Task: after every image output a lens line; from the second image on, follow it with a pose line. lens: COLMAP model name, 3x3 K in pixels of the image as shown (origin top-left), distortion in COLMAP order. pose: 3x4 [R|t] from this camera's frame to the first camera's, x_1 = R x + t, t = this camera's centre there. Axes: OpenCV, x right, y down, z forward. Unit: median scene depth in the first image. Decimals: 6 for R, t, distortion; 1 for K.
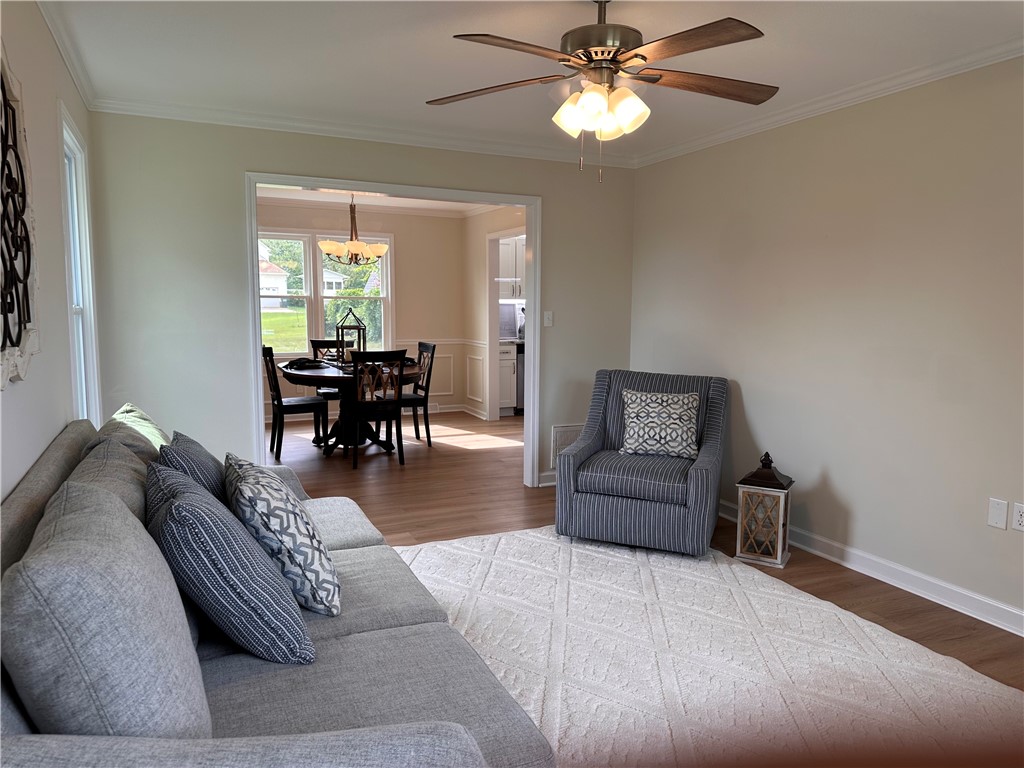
lens RADIAL K [[717.1, 0, 512.0], [0, 717.1, 384.0], [0, 0, 1]] dist [0.150695, -0.000159]
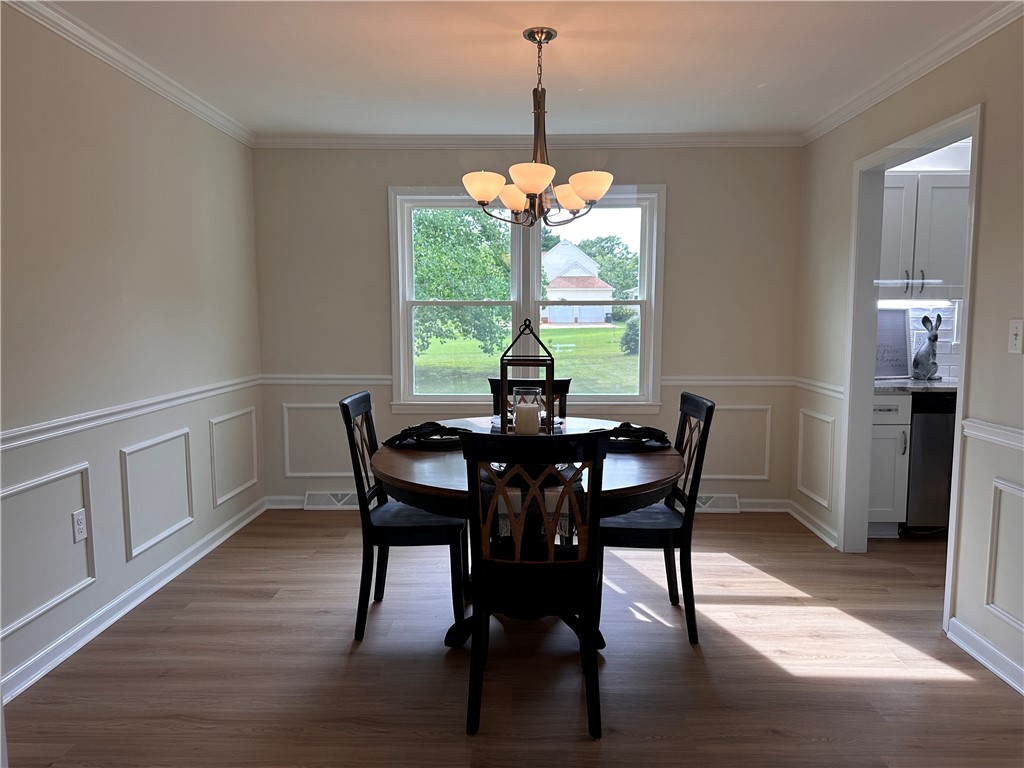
lens RADIAL K [[712.7, 0, 511.4], [0, 712.7, 391.0], [0, 0, 1]] dist [0.005816, 0.000784]
pose [[0.898049, 0.039886, -0.438083, -0.048915], [-0.043936, 0.999034, 0.000892, -0.088580], [0.437695, 0.018447, 0.898934, 0.894245]]
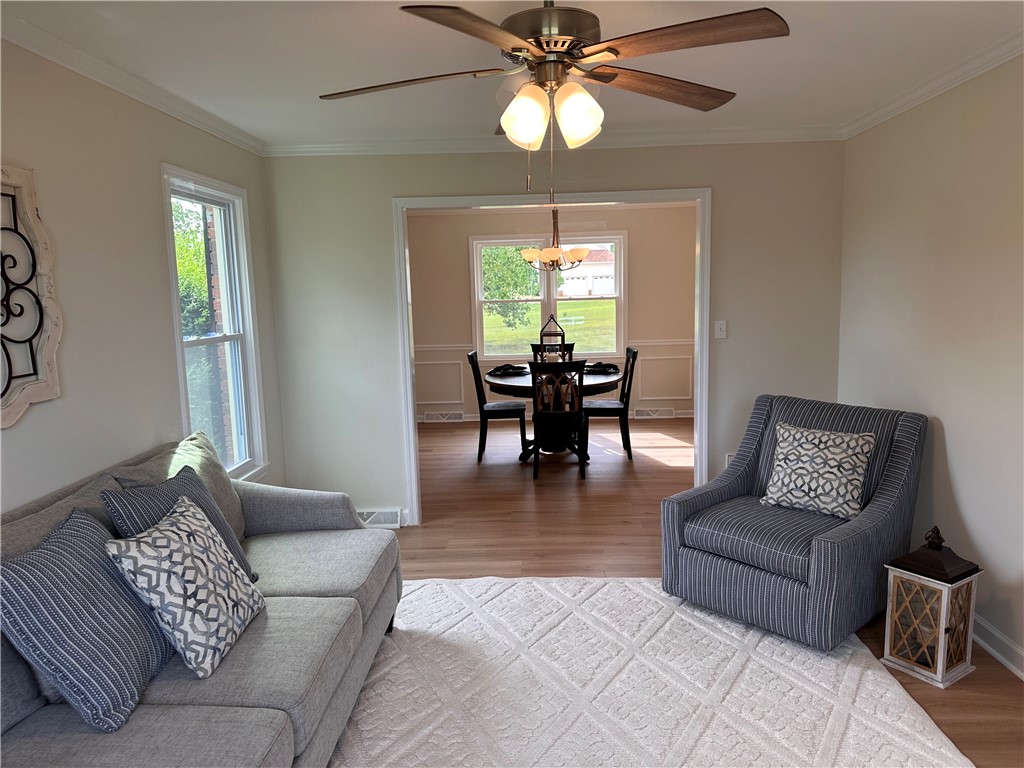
lens RADIAL K [[712.7, 0, 511.4], [0, 712.7, 391.0], [0, 0, 1]] dist [0.005816, 0.000784]
pose [[0.888119, 0.034477, -0.458319, 0.269060], [-0.018056, 0.999030, 0.040165, -0.057594], [0.459259, -0.027396, 0.887880, 0.163400]]
